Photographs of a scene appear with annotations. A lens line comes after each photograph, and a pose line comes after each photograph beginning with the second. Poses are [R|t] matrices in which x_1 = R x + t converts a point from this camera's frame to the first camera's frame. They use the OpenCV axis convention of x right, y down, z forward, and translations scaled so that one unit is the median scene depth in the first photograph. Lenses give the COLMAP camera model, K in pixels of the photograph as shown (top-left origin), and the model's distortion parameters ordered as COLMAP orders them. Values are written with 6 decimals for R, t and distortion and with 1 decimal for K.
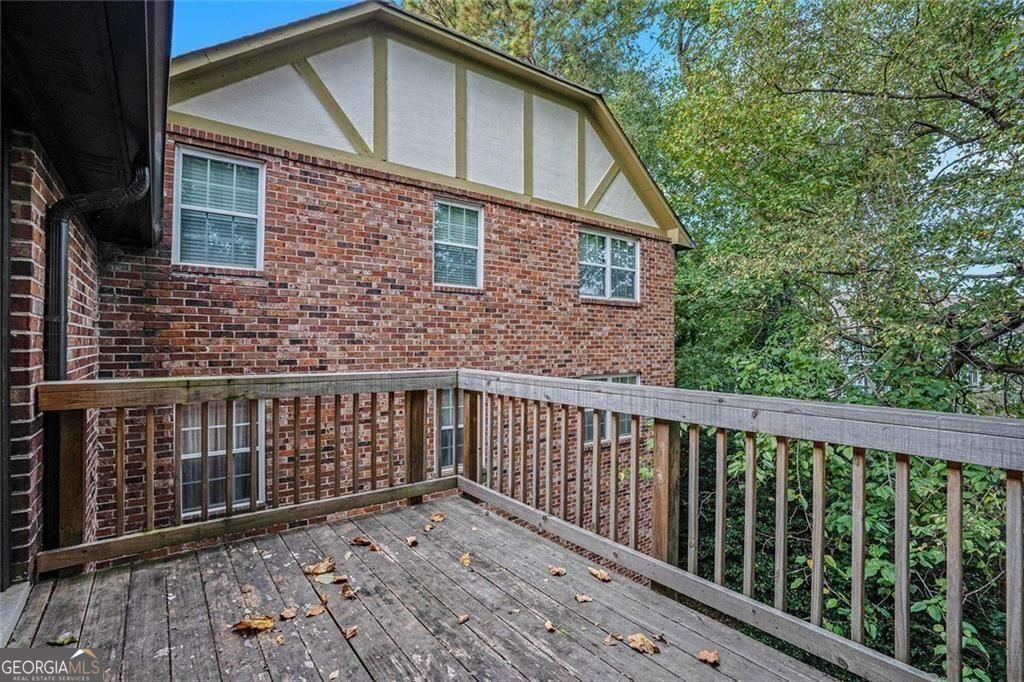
lens RADIAL K [[477.5, 0, 508.7], [0, 477.5, 333.0], [0, 0, 1]] dist [-0.052160, 0.028233]
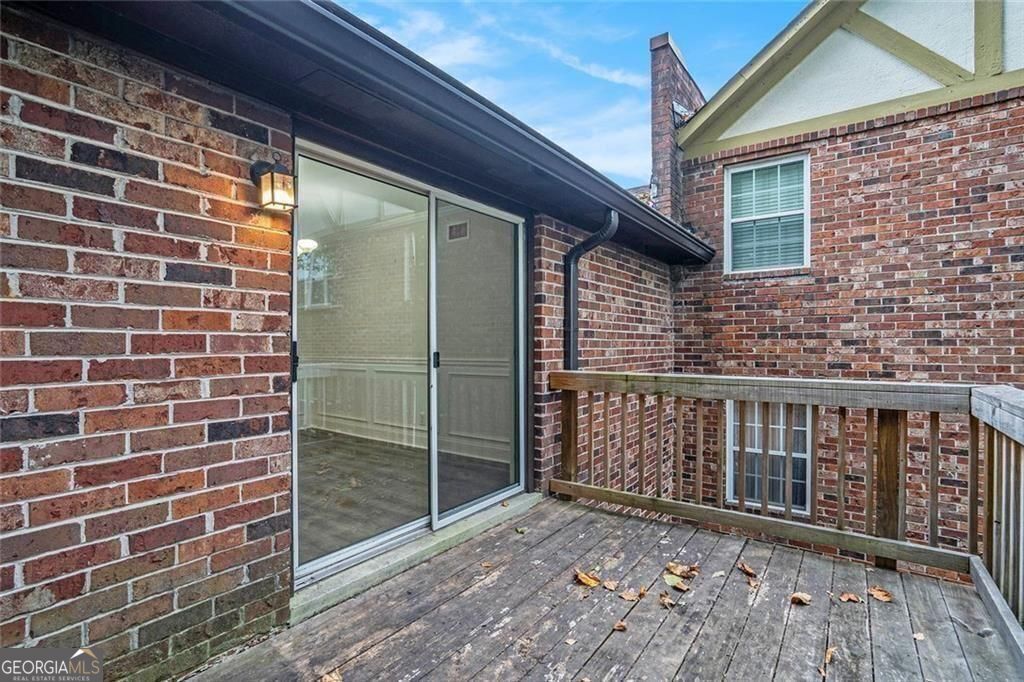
lens RADIAL K [[477.5, 0, 508.7], [0, 477.5, 333.0], [0, 0, 1]] dist [-0.052160, 0.028233]
pose [[0.295283, -0.026709, -0.955036, 0.189371], [0.023170, 0.999515, -0.020789, 0.004339], [0.955129, -0.015990, 0.295759, 0.152029]]
